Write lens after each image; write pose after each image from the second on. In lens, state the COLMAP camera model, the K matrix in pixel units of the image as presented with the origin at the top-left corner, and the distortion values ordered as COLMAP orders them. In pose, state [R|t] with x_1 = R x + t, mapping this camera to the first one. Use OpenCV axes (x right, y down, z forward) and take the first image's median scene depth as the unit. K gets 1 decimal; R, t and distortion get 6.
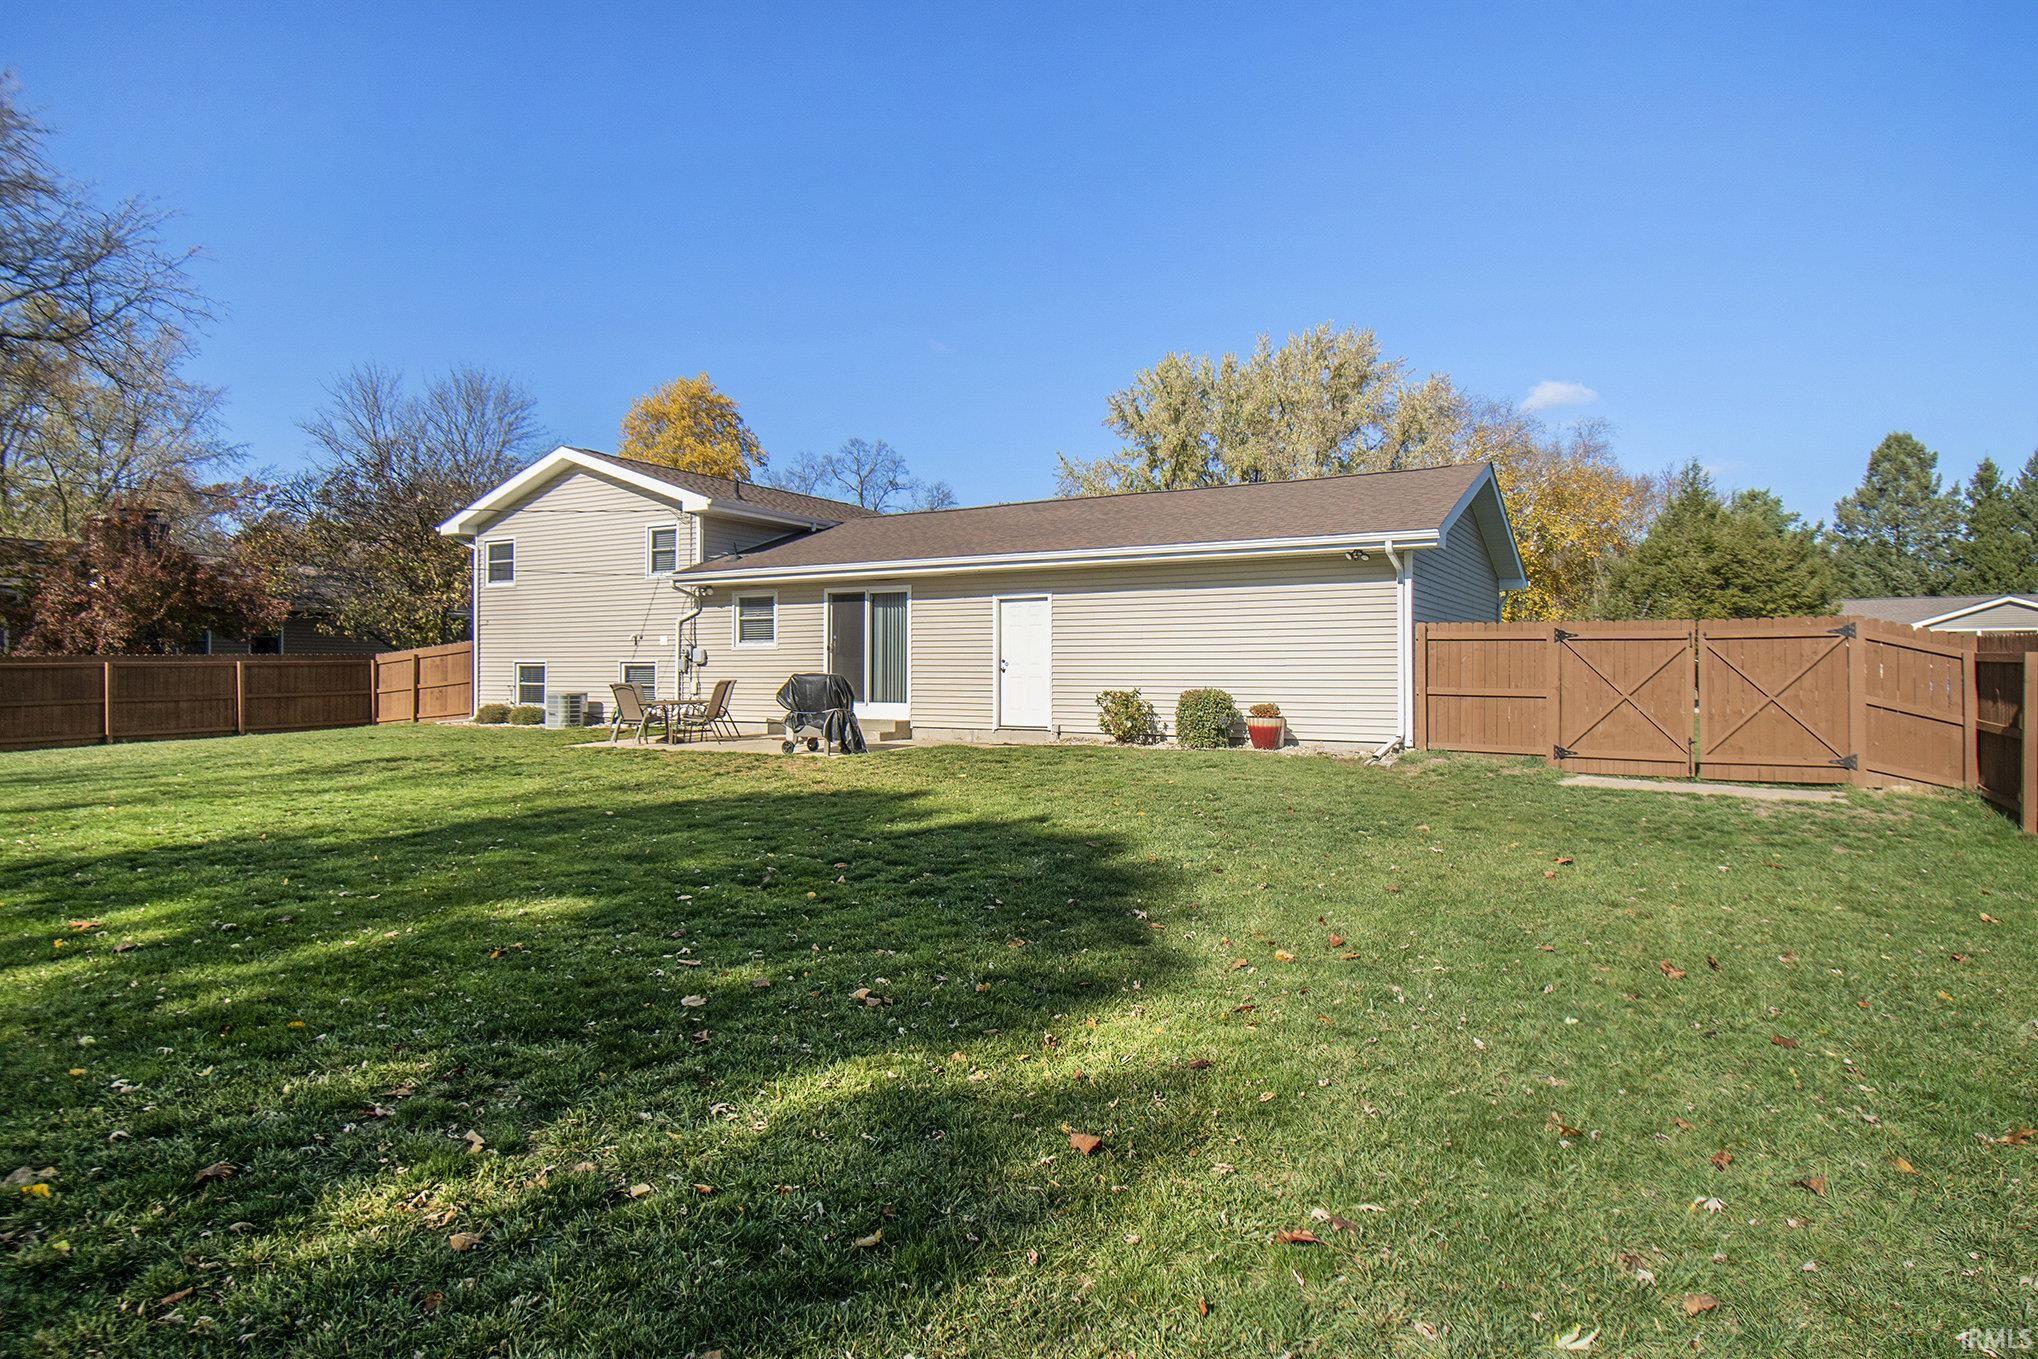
lens RADIAL K [[1147.8, 0, 1017.2], [0, 1147.8, 677.8], [0, 0, 1]] dist [-0.009353, -0.008915]
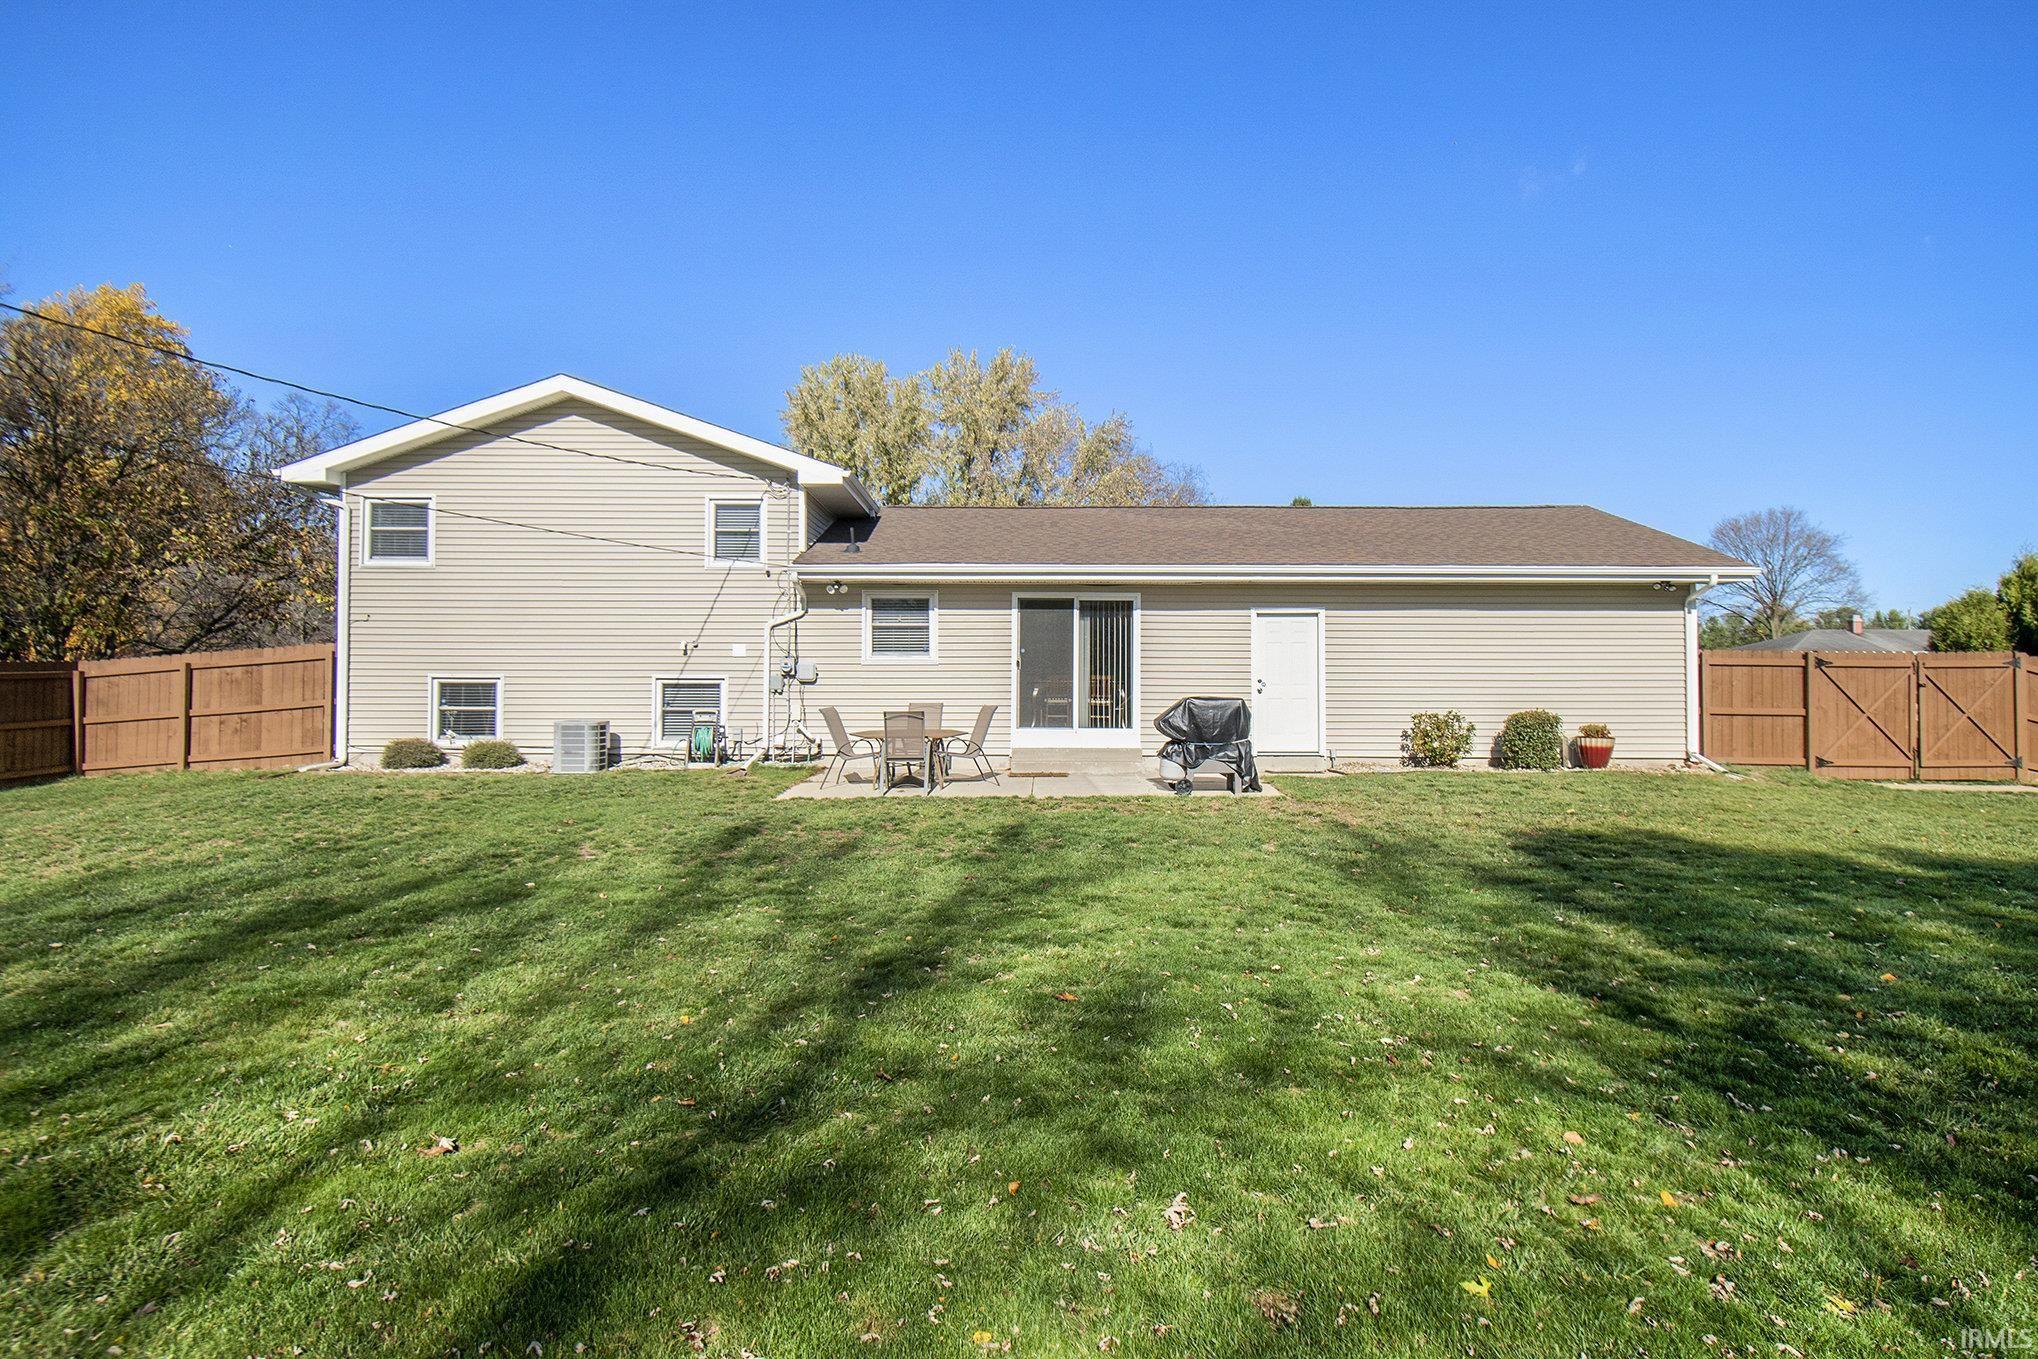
lens RADIAL K [[1147.8, 0, 1017.6], [0, 1147.8, 672.2], [0, 0, 1]] dist [-0.009353, -0.008915]
pose [[0.864678, 0.007131, 0.502275, -0.555467], [0.000245, 0.999893, -0.014618, -0.007159], [-0.502326, 0.012763, 0.864584, 0.267557]]
